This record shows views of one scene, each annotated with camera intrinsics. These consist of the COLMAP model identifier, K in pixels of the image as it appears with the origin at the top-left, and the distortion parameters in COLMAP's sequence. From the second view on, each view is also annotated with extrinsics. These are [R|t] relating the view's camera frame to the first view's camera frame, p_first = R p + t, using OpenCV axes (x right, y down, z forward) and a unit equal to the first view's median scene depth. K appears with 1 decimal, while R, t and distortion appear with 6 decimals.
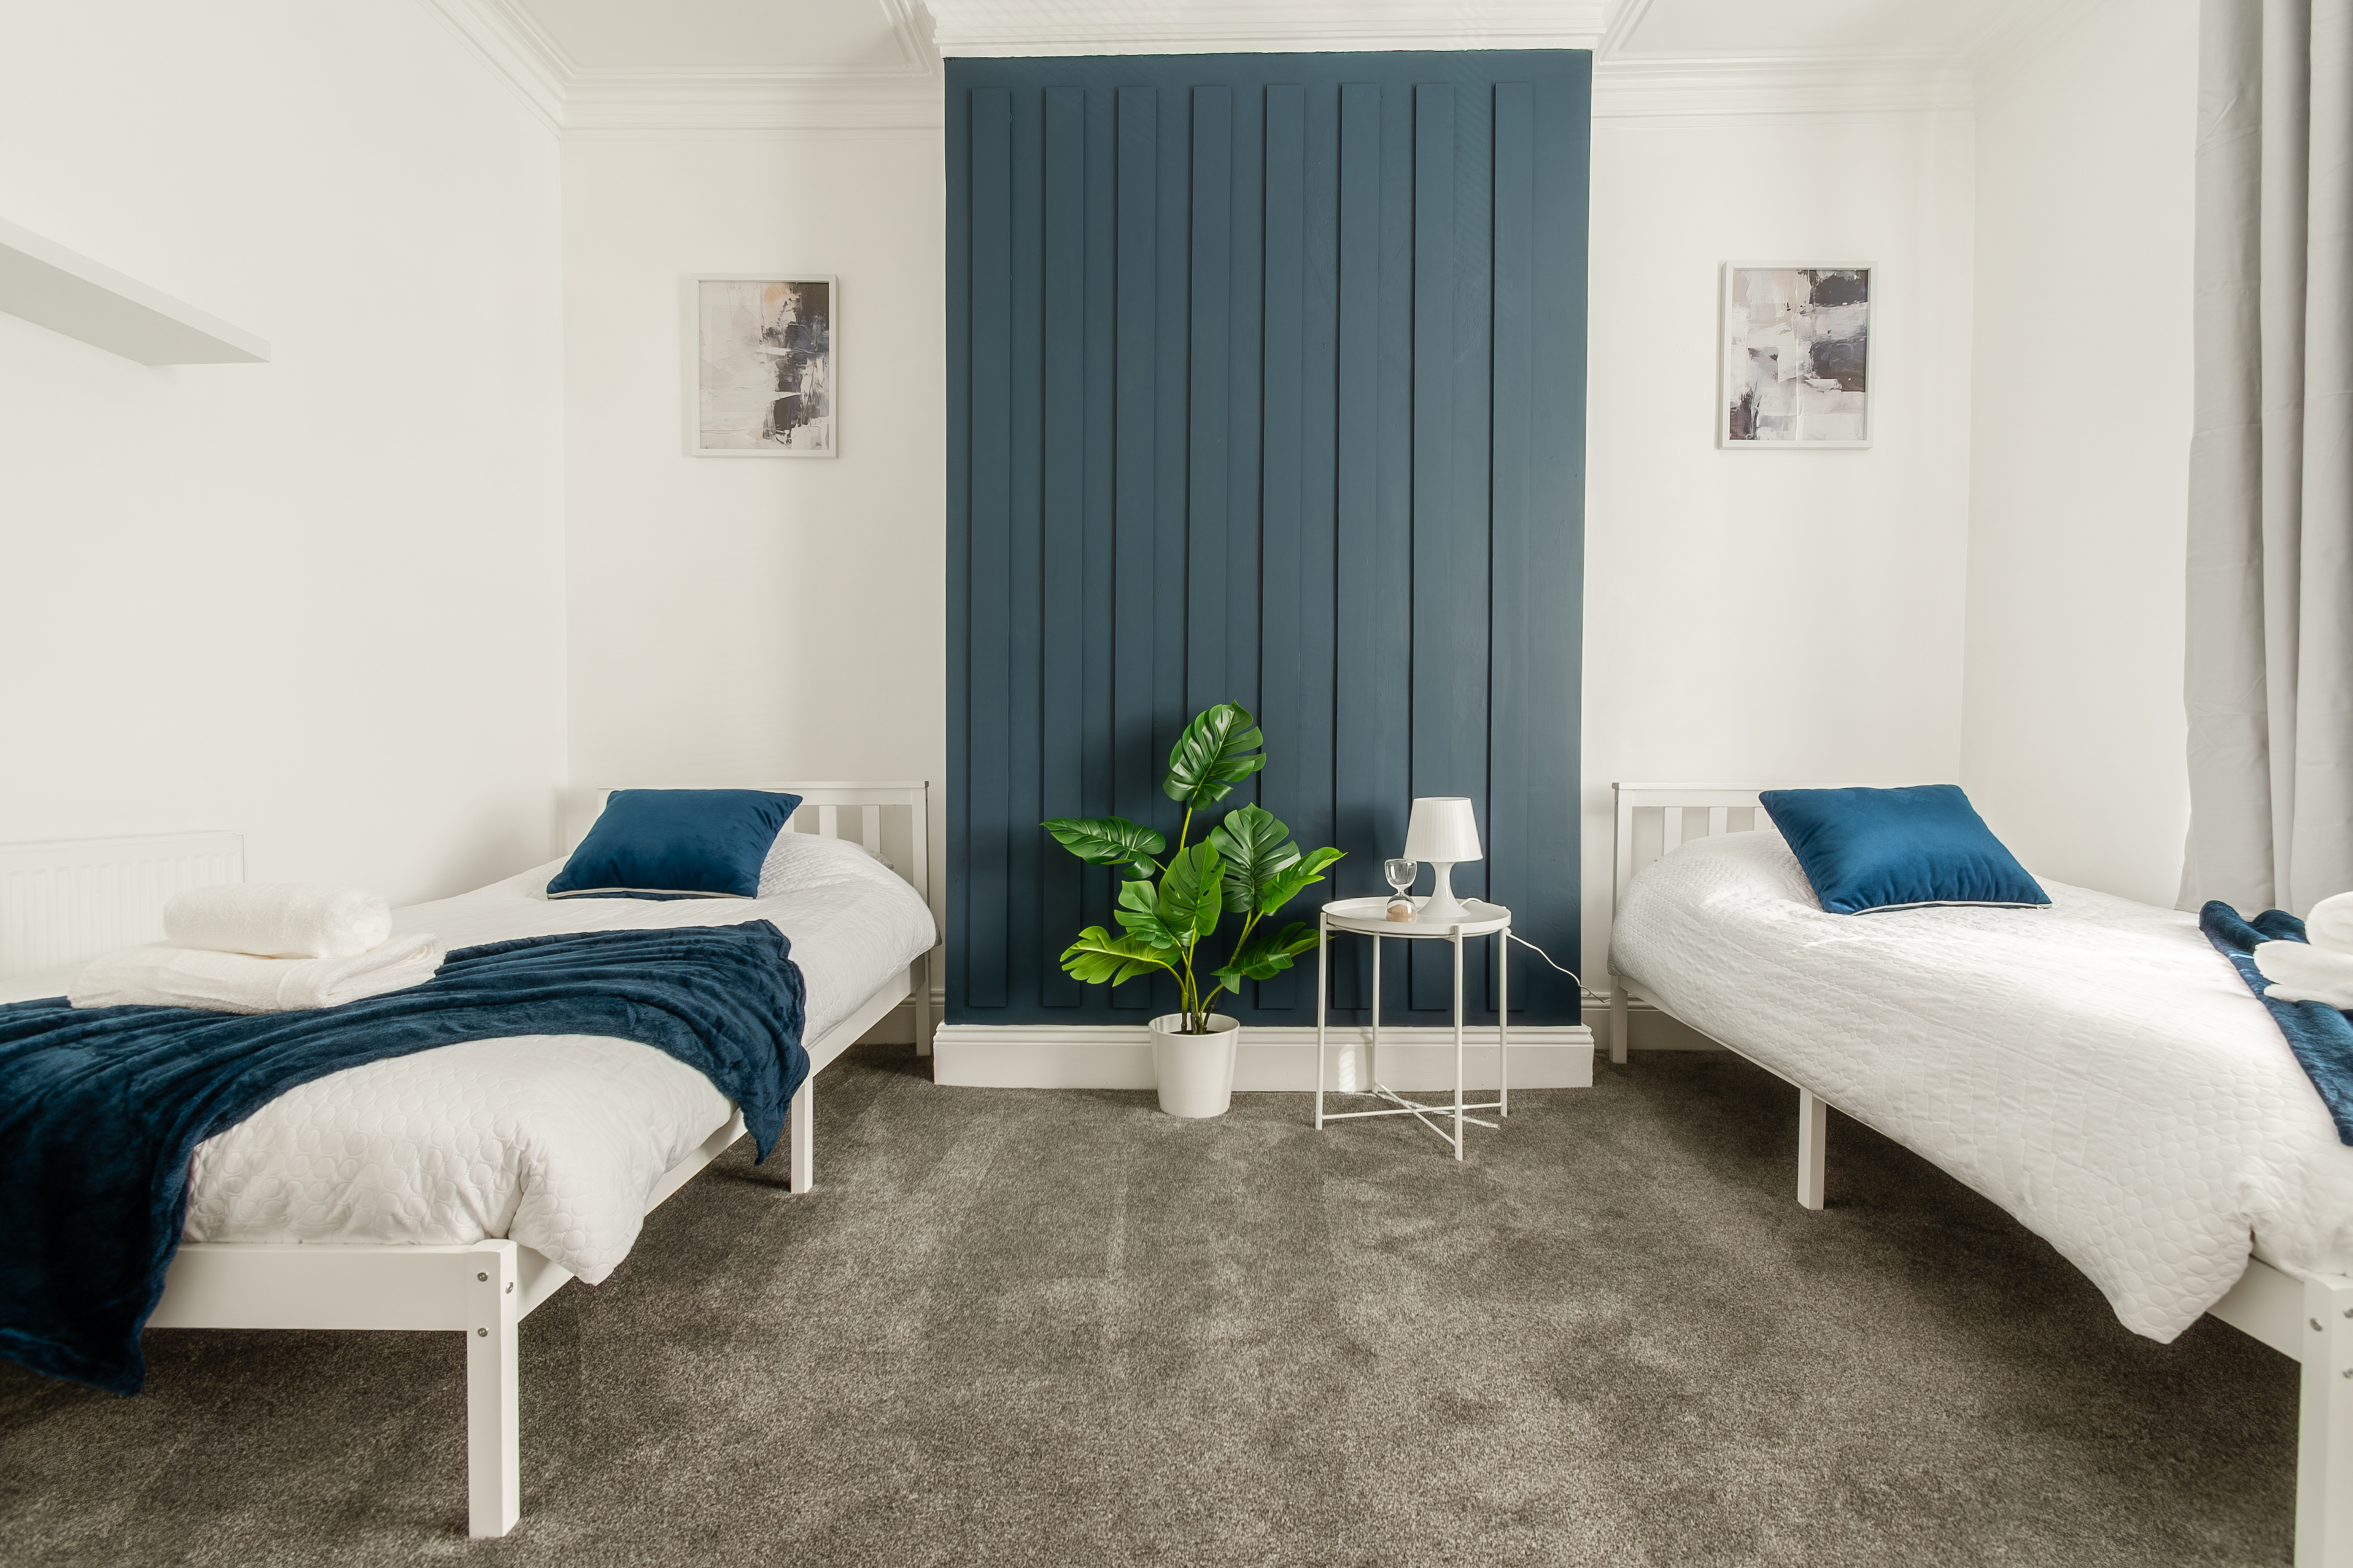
lens RADIAL K [[1037.3, 0, 1172.2], [0, 1037.3, 792.9], [0, 0, 1]] dist [0.004820, 0.000299]
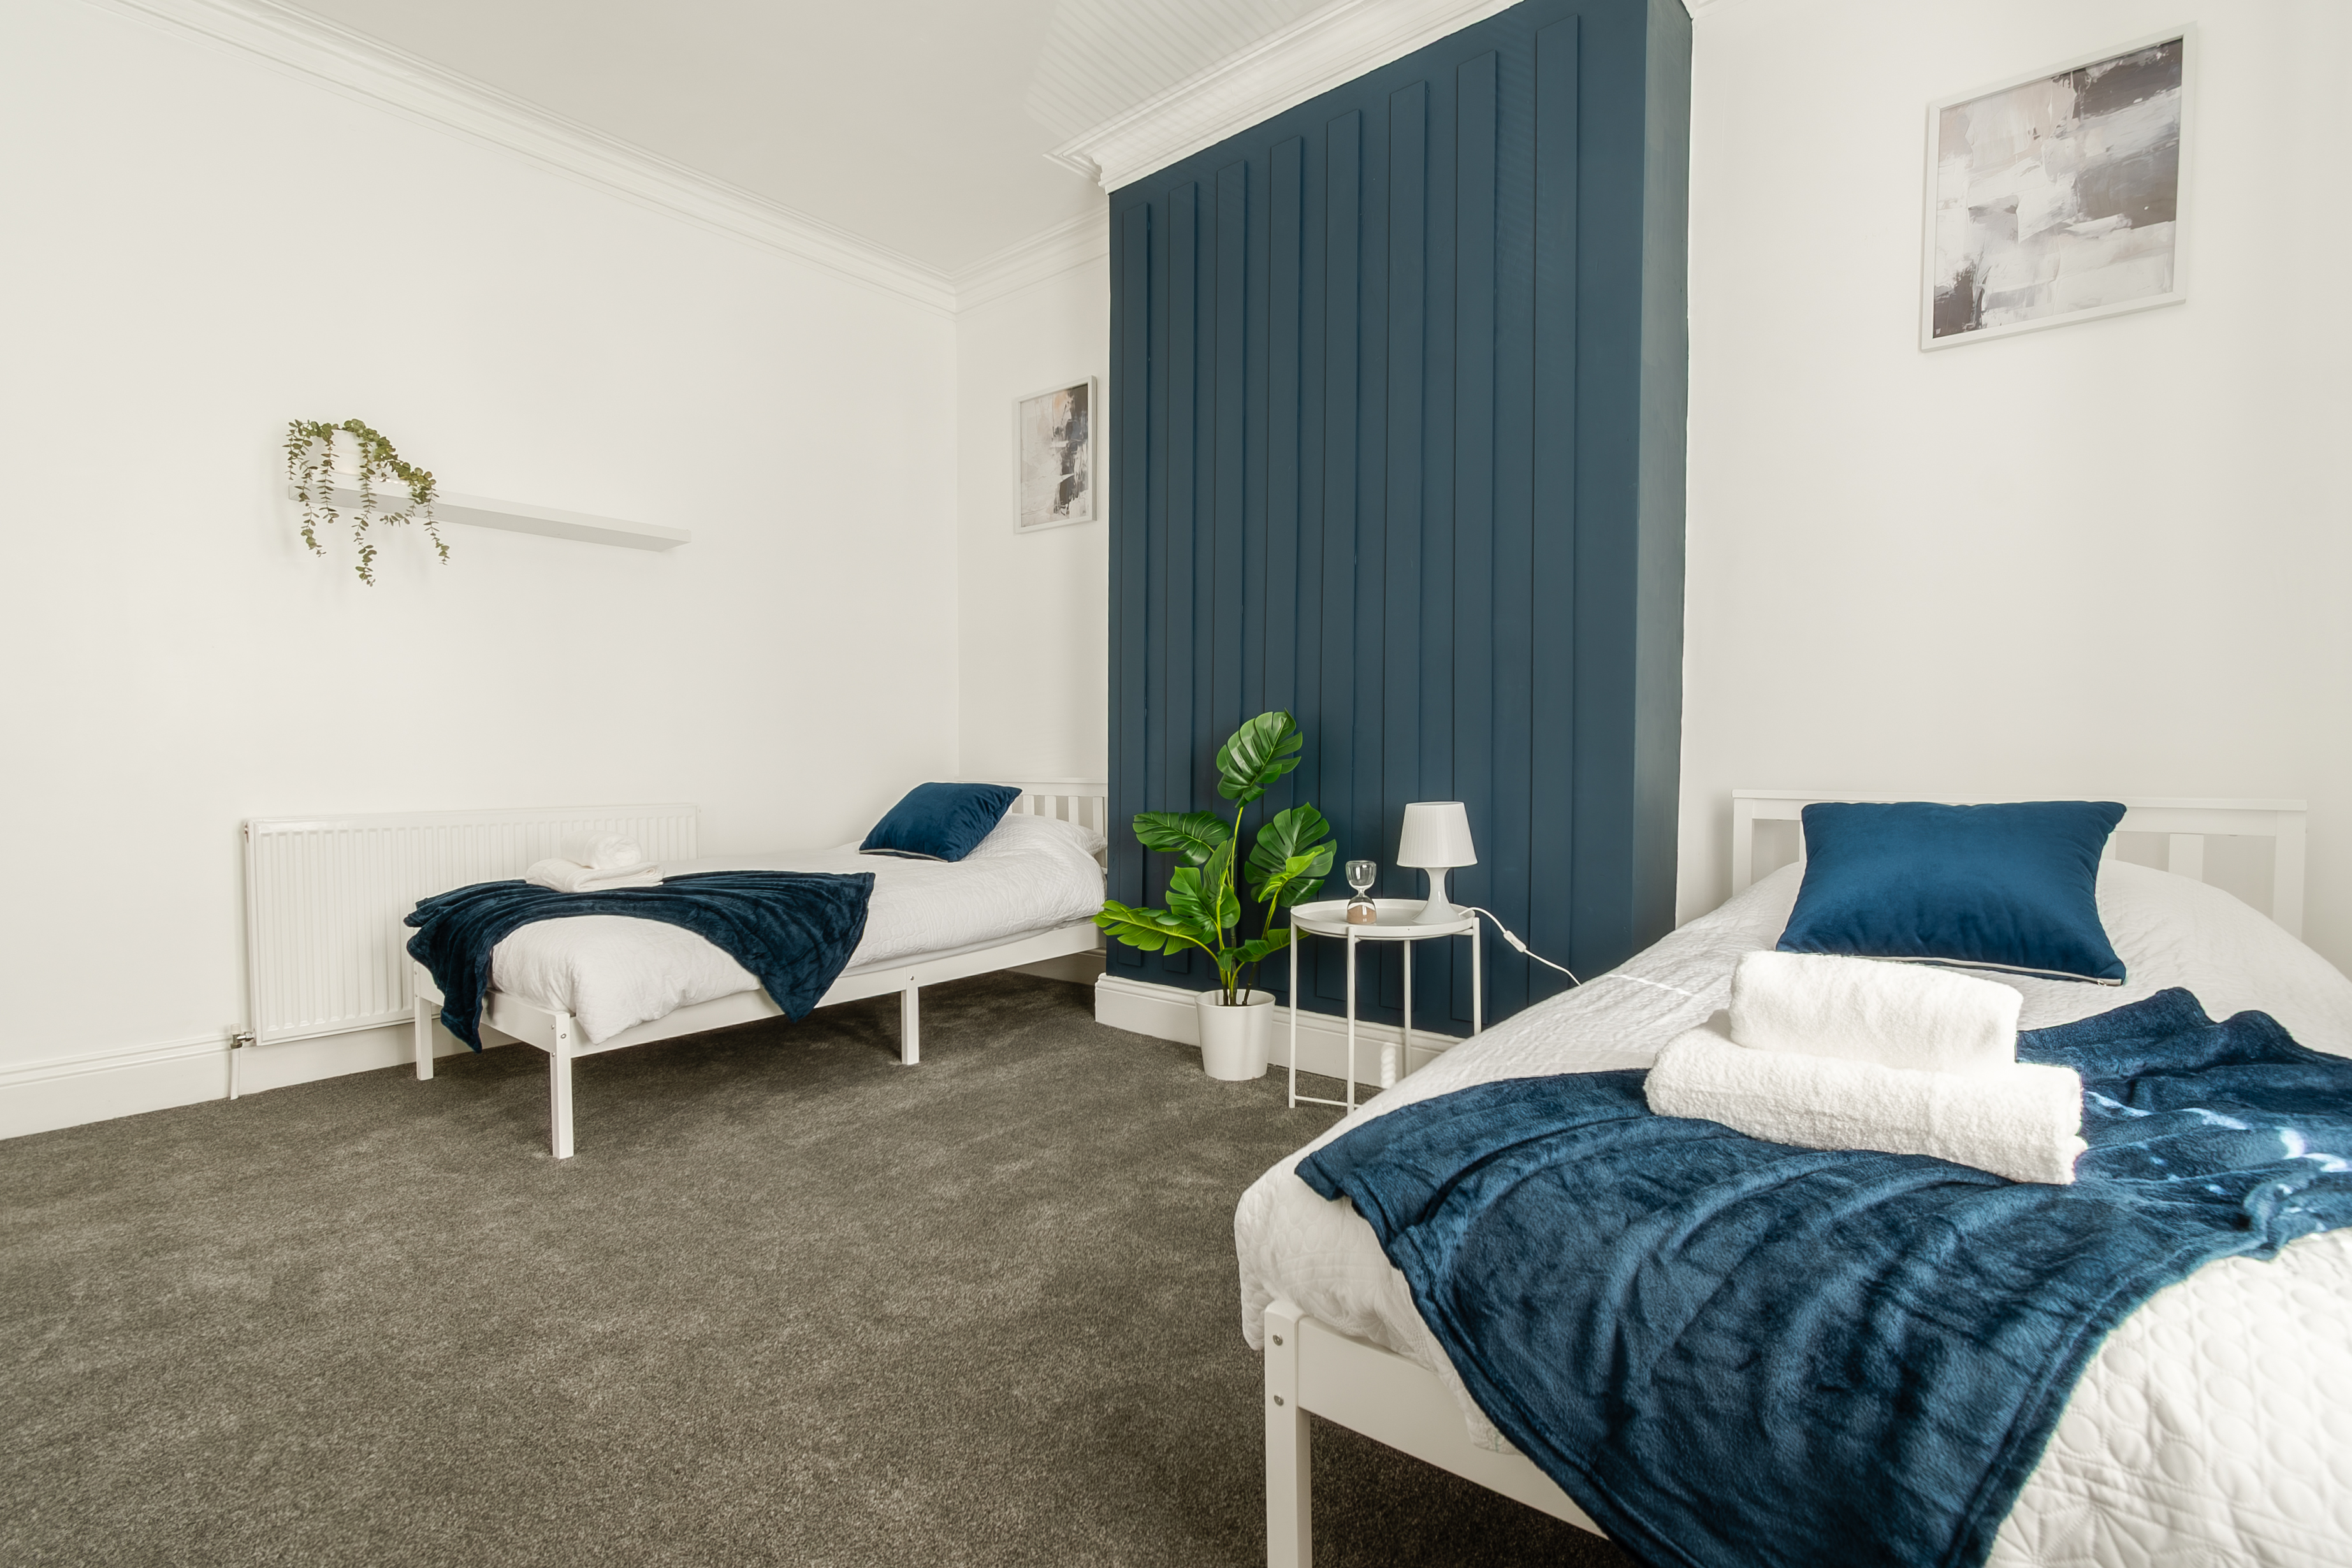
lens RADIAL K [[1061.3, 0, 1175.8], [0, 1061.3, 794.6], [0, 0, 1]] dist [0.001575, -0.000486]
pose [[0.785123, 0.020875, -0.618988, 0.659470], [-0.014314, 0.999776, 0.015561, -0.014010], [0.619174, -0.003358, 0.785246, 0.058137]]
